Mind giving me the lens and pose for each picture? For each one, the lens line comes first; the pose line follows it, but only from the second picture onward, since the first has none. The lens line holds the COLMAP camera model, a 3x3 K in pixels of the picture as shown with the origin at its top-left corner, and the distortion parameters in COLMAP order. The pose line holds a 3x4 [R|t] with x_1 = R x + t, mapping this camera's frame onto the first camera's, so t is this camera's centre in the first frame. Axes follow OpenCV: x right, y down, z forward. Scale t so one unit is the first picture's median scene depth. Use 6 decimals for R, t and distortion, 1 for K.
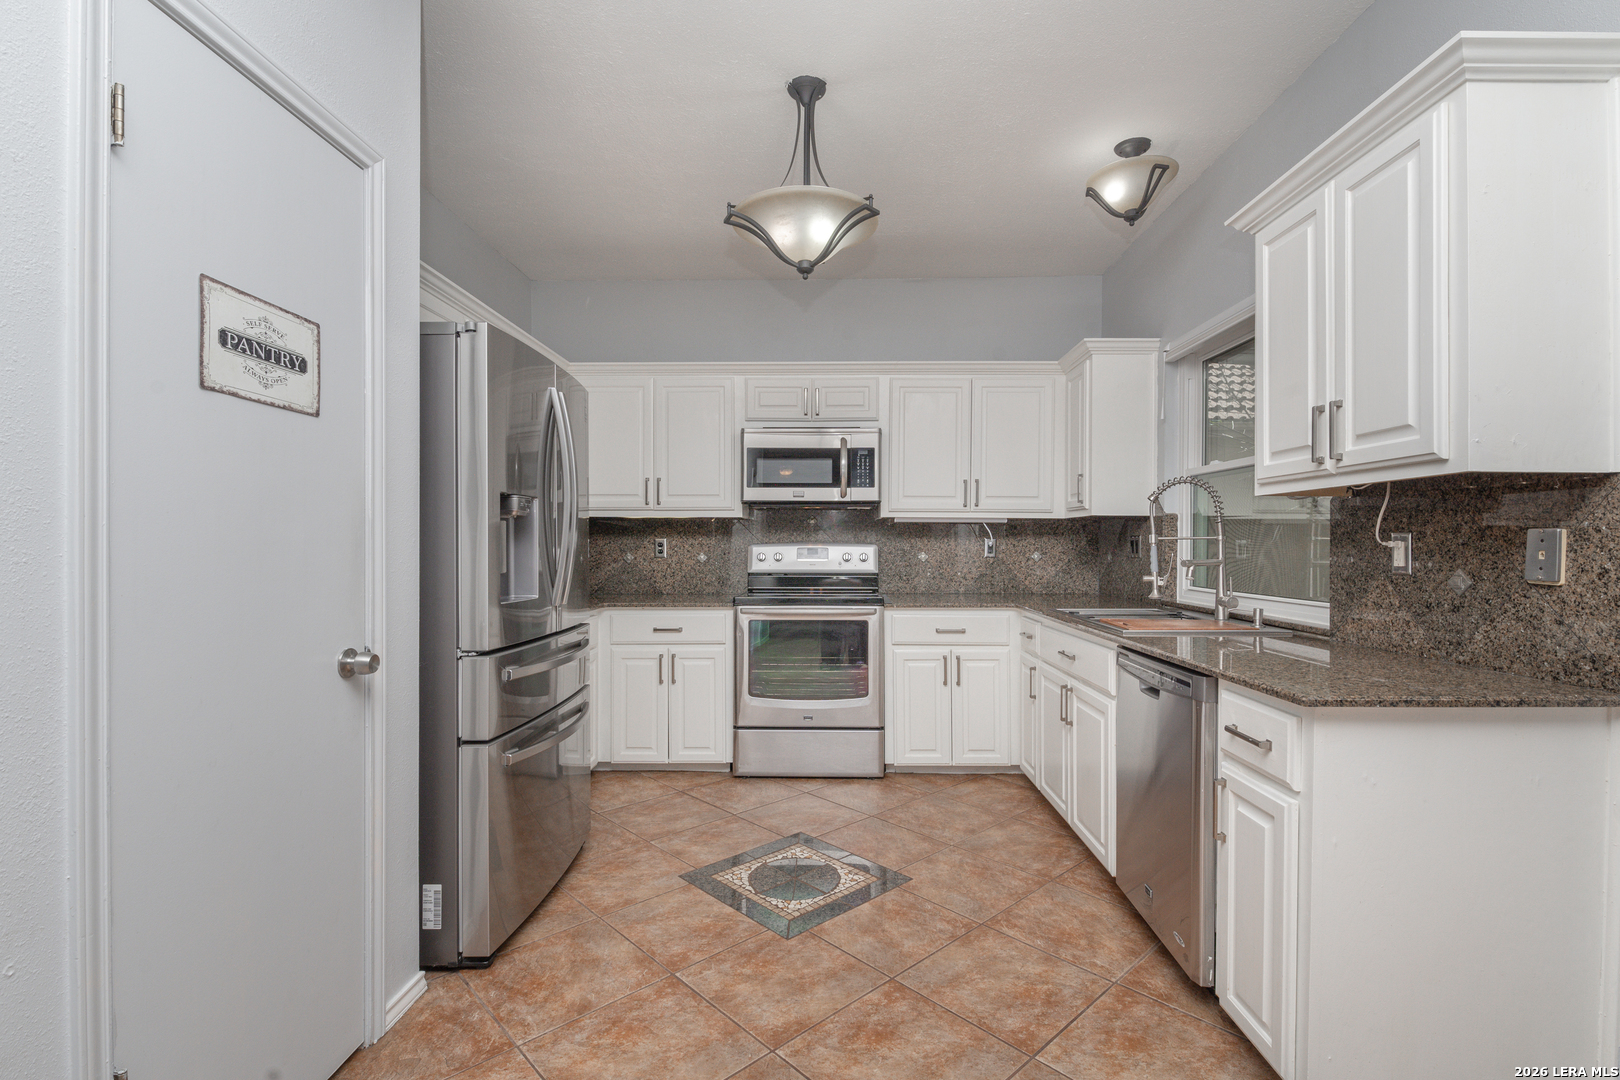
lens RADIAL K [[721.4, 0, 840.0], [0, 721.4, 538.0], [0, 0, 1]] dist [0.001438, -0.008876]
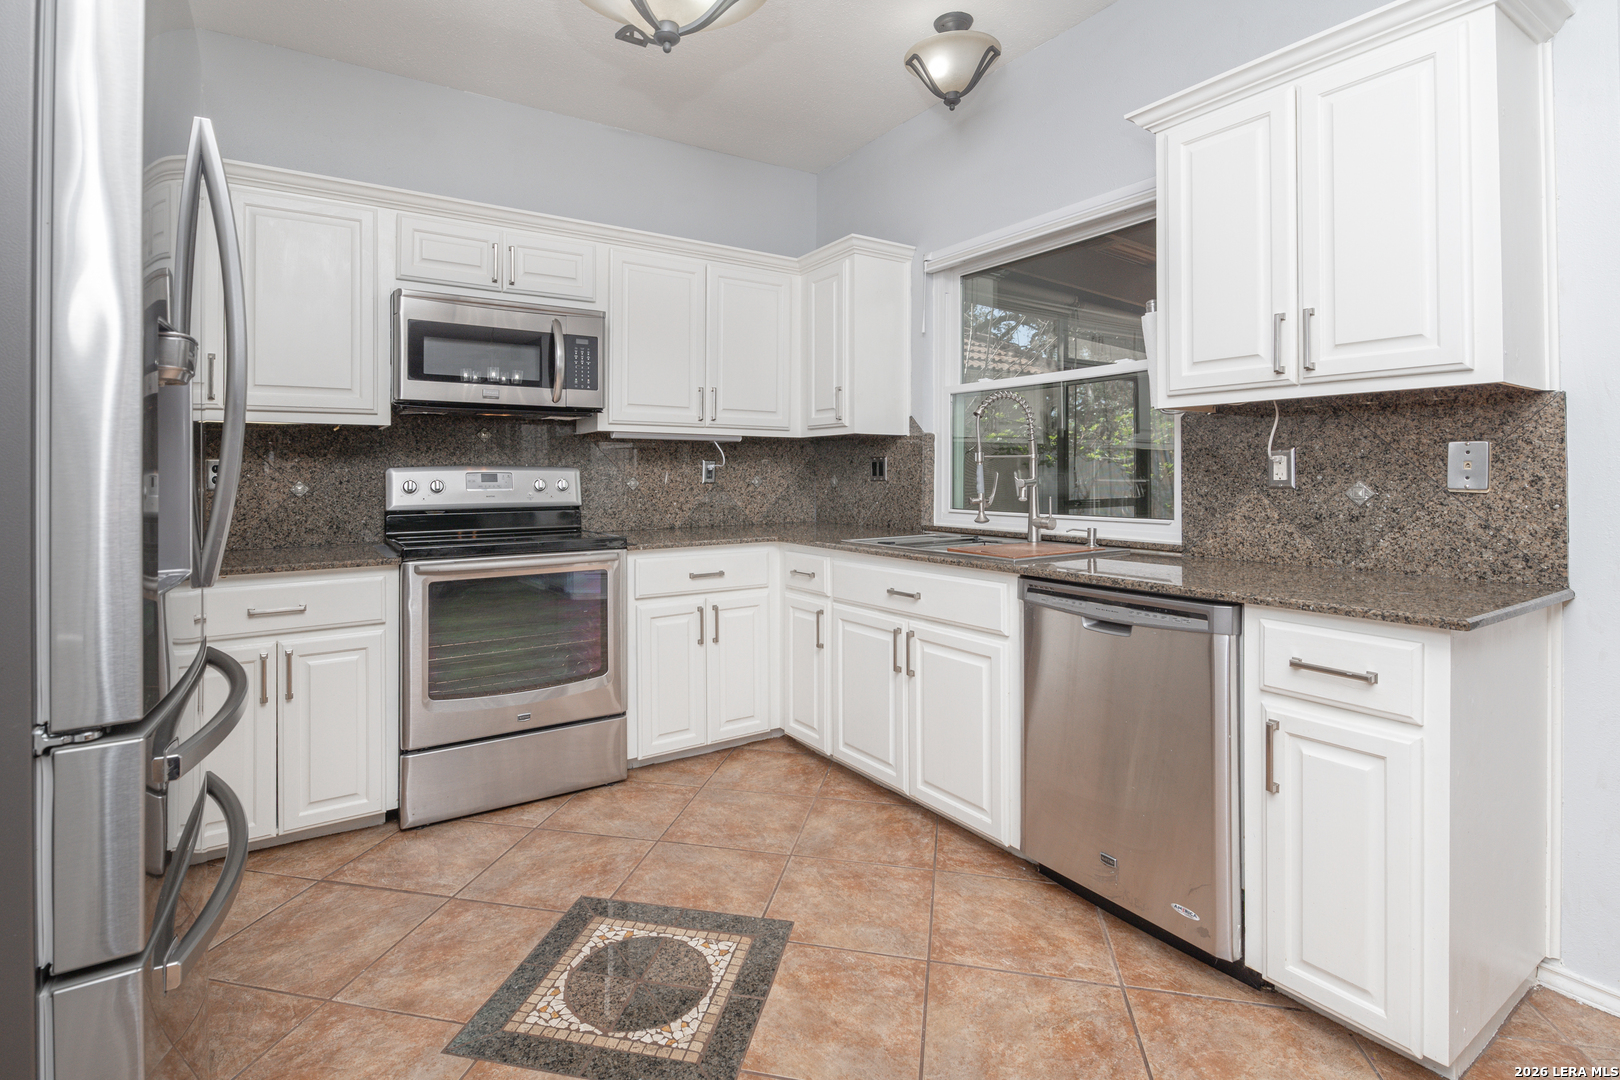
lens RADIAL K [[763.9, 0, 811.0], [0, 763.9, 462.5], [0, 0, 1]] dist [0.001303, -0.001112]
pose [[0.844083, 0.001190, 0.536211, -0.241774], [0.002039, 0.999983, -0.005428, 0.011713], [-0.536209, 0.005675, 0.844066, 0.275690]]
